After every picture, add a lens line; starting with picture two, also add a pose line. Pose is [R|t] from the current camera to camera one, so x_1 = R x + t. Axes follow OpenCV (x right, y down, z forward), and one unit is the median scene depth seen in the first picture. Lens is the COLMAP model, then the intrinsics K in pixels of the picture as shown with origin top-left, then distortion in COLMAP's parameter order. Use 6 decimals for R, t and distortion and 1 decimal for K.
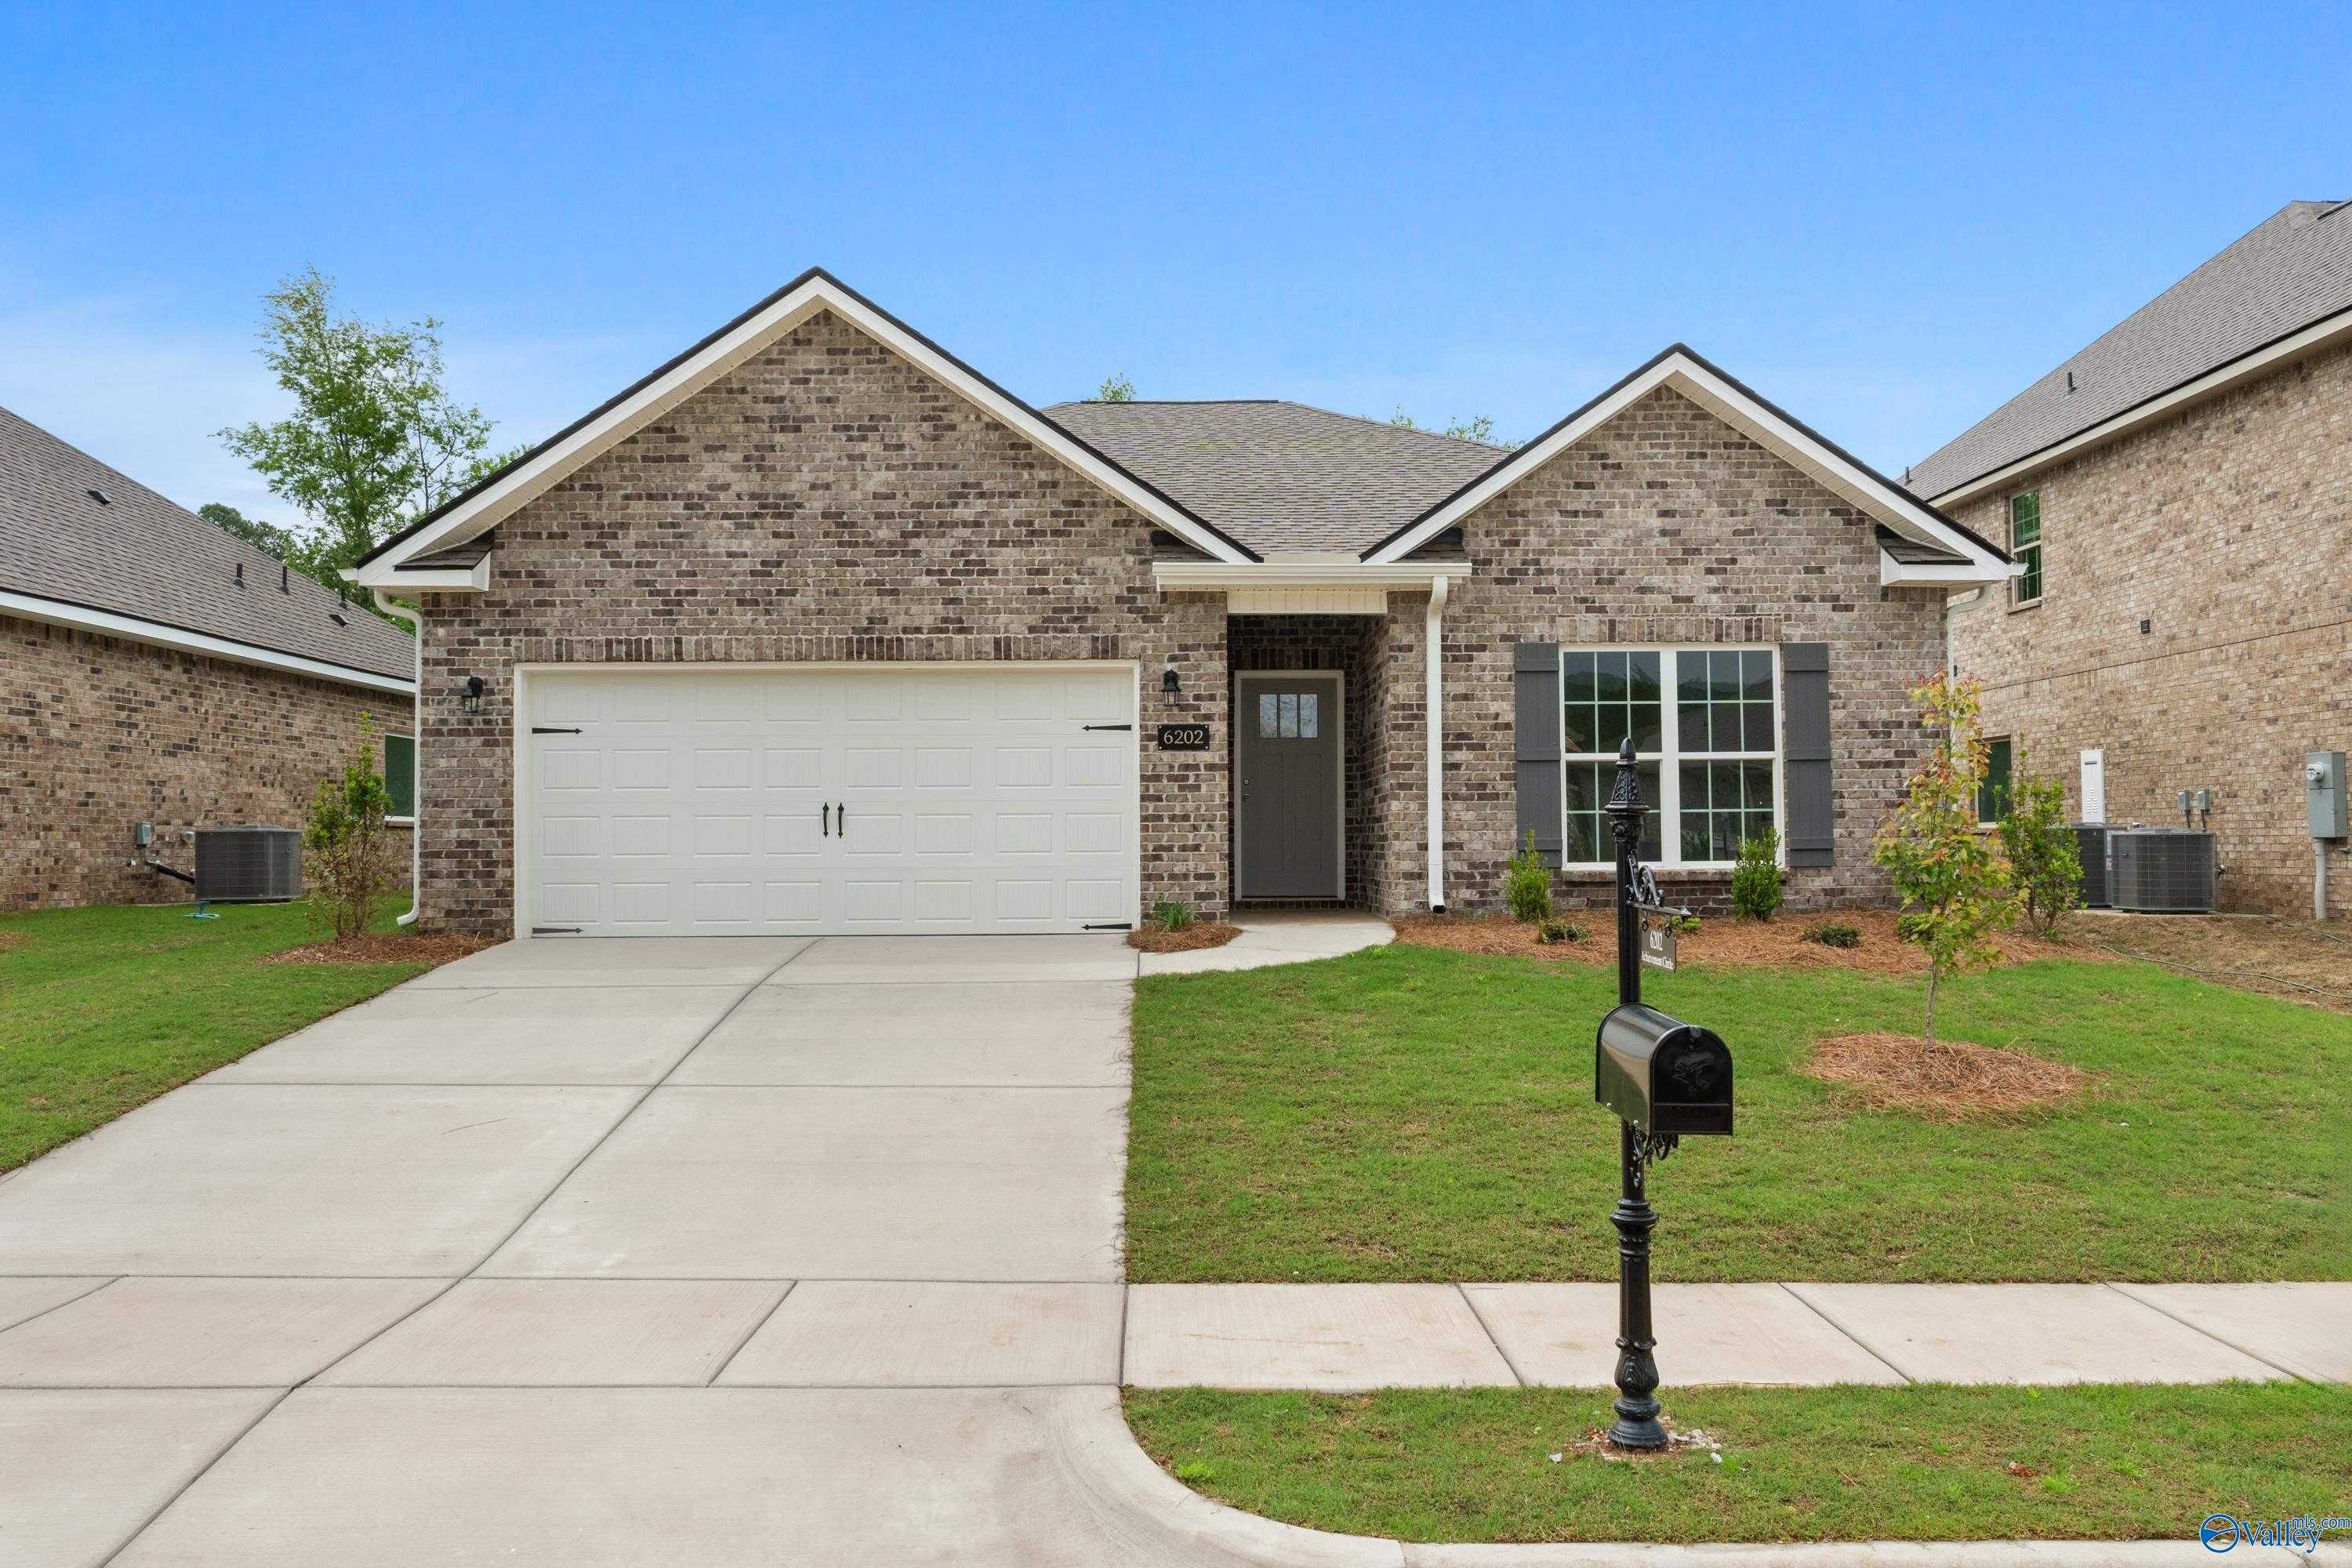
lens RADIAL K [[1006.5, 0, 1174.5], [0, 1006.5, 805.6], [0, 0, 1]] dist [-0.000167, -0.000006]
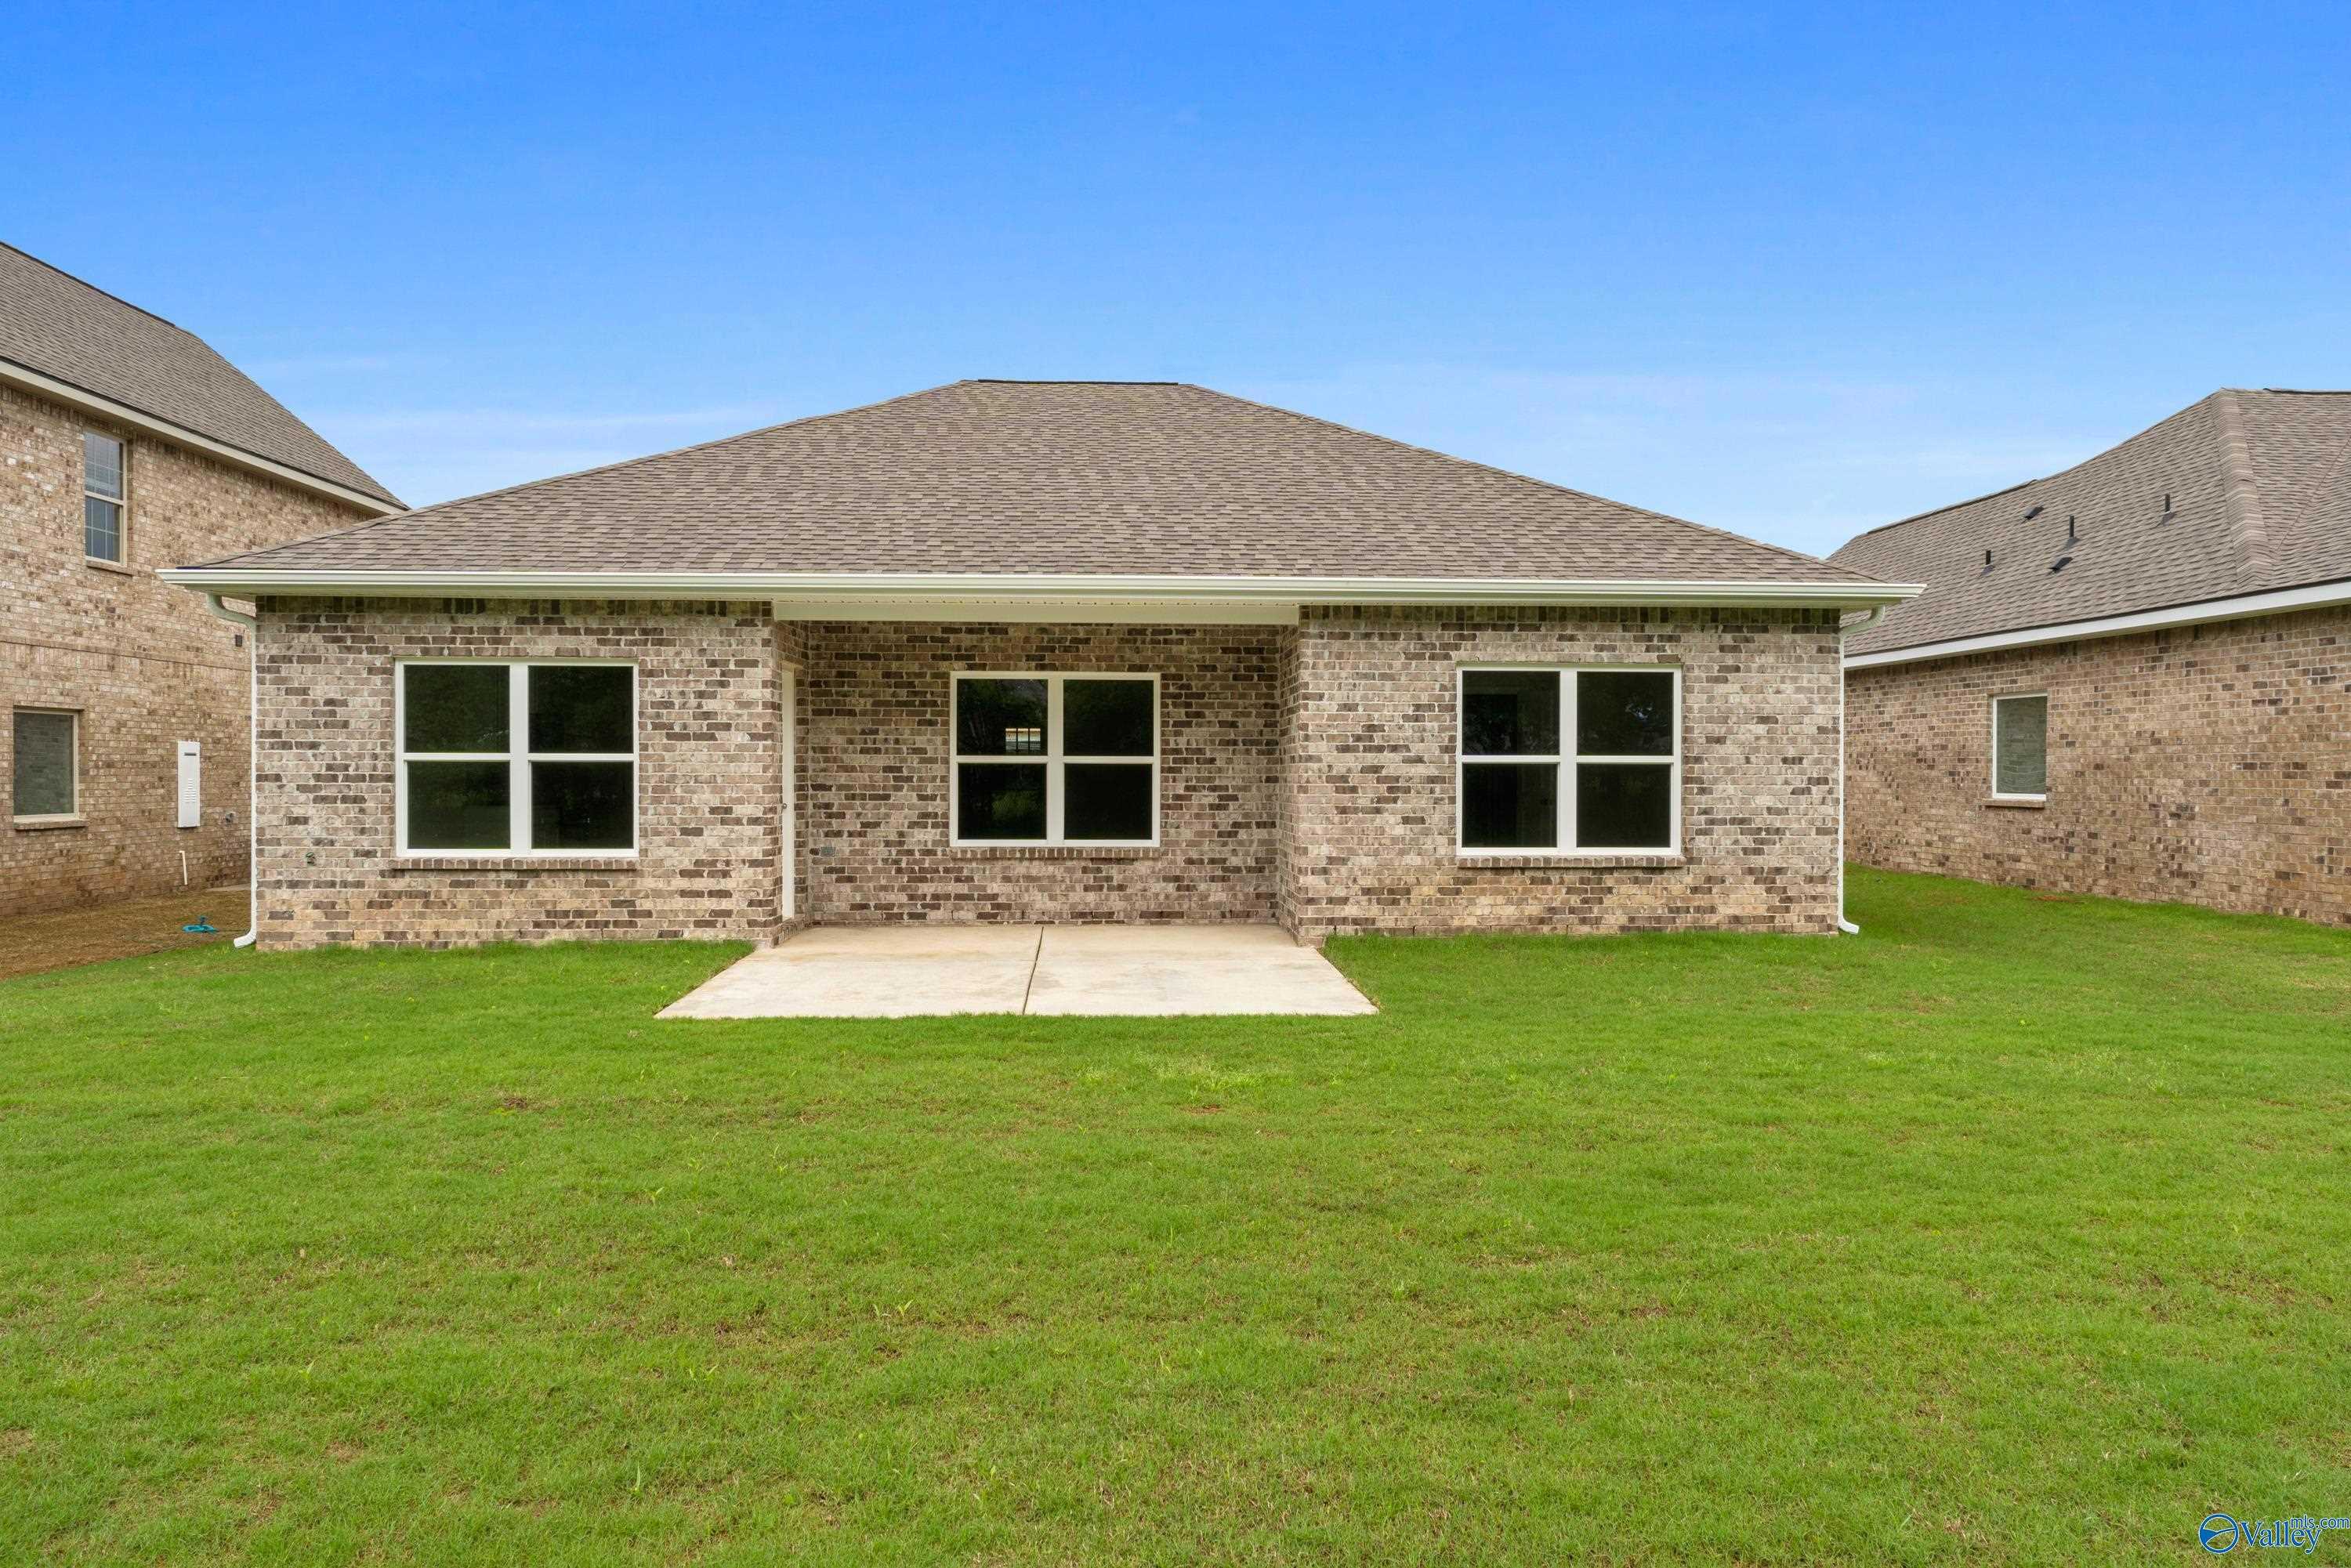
lens RADIAL K [[1450.4, 0, 1175.3], [0, 1450.4, 774.9], [0, 0, 1]] dist [-0.005133, -0.001788]
pose [[-0.998292, 0.005754, -0.058138, -0.005135], [0.007241, 0.999651, -0.025404, 0.022089], [0.057972, -0.025782, -0.997985, 2.382402]]
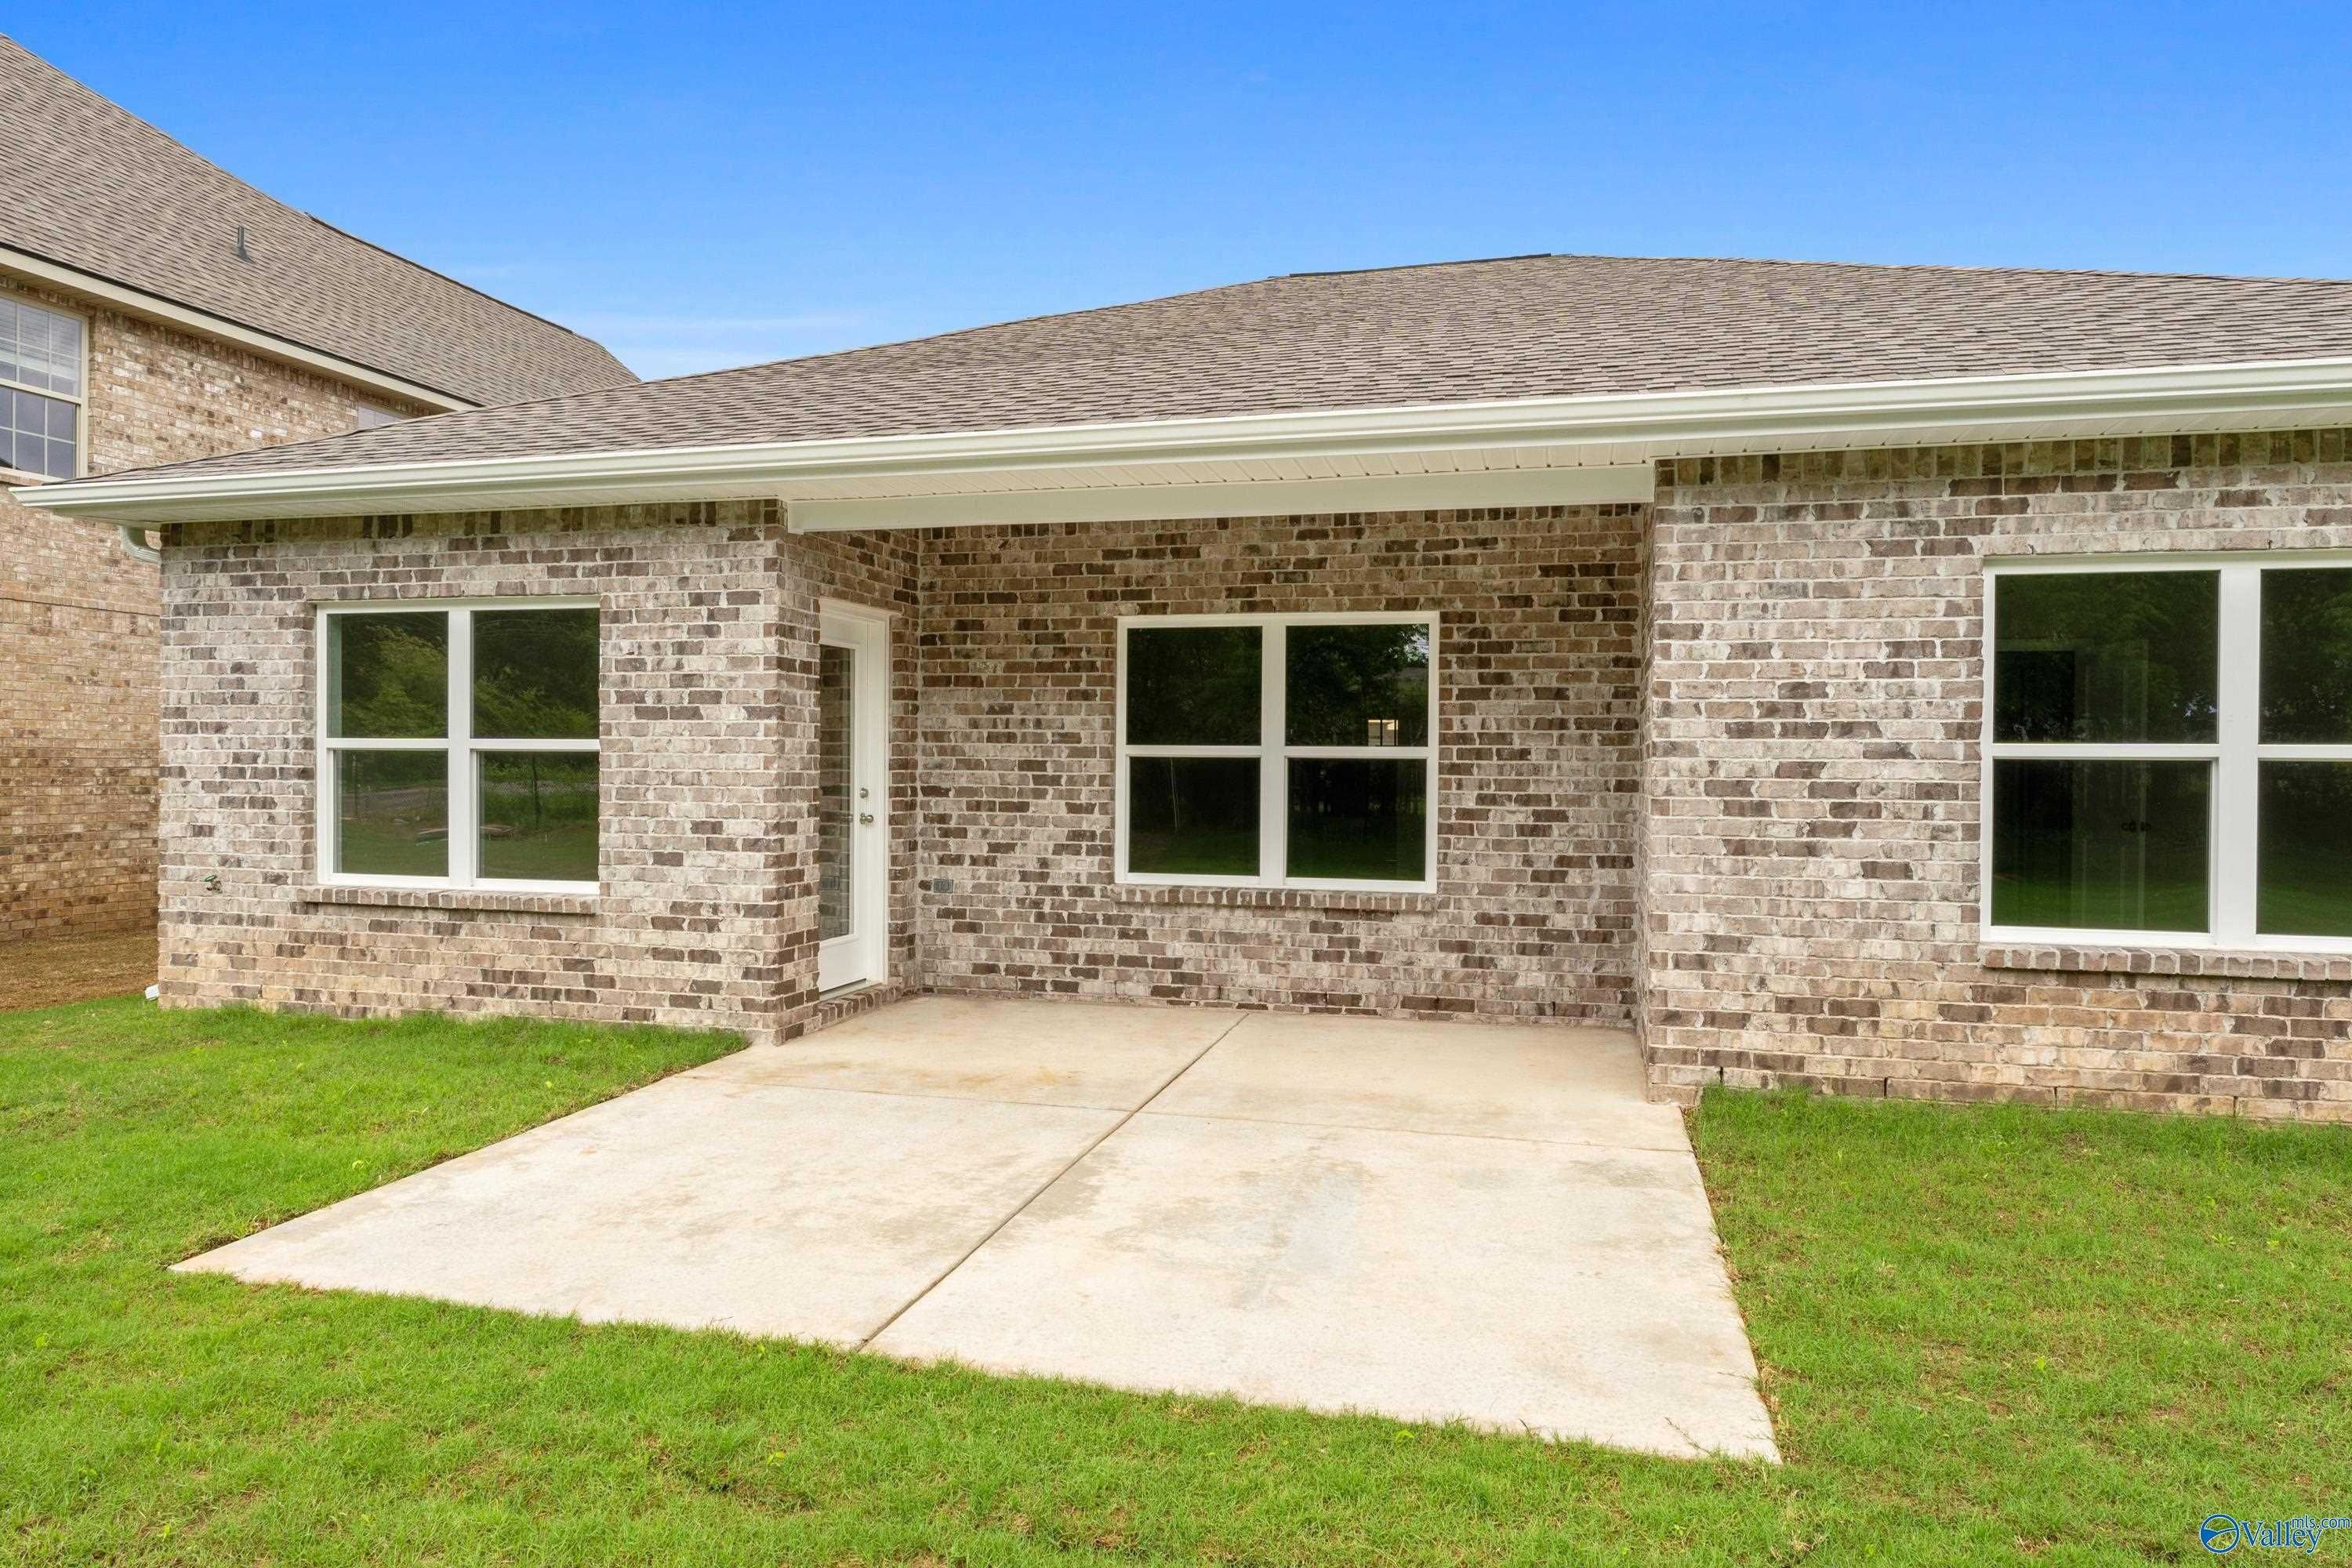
lens RADIAL K [[1451.0, 0, 1175.8], [0, 1451.0, 774.9], [0, 0, 1]] dist [-0.005133, -0.001788]
pose [[-0.971769, -0.001559, 0.235929, -0.114588], [-0.007531, 0.999674, -0.024412, 0.008697], [-0.235814, -0.025499, -0.971464, 1.902968]]
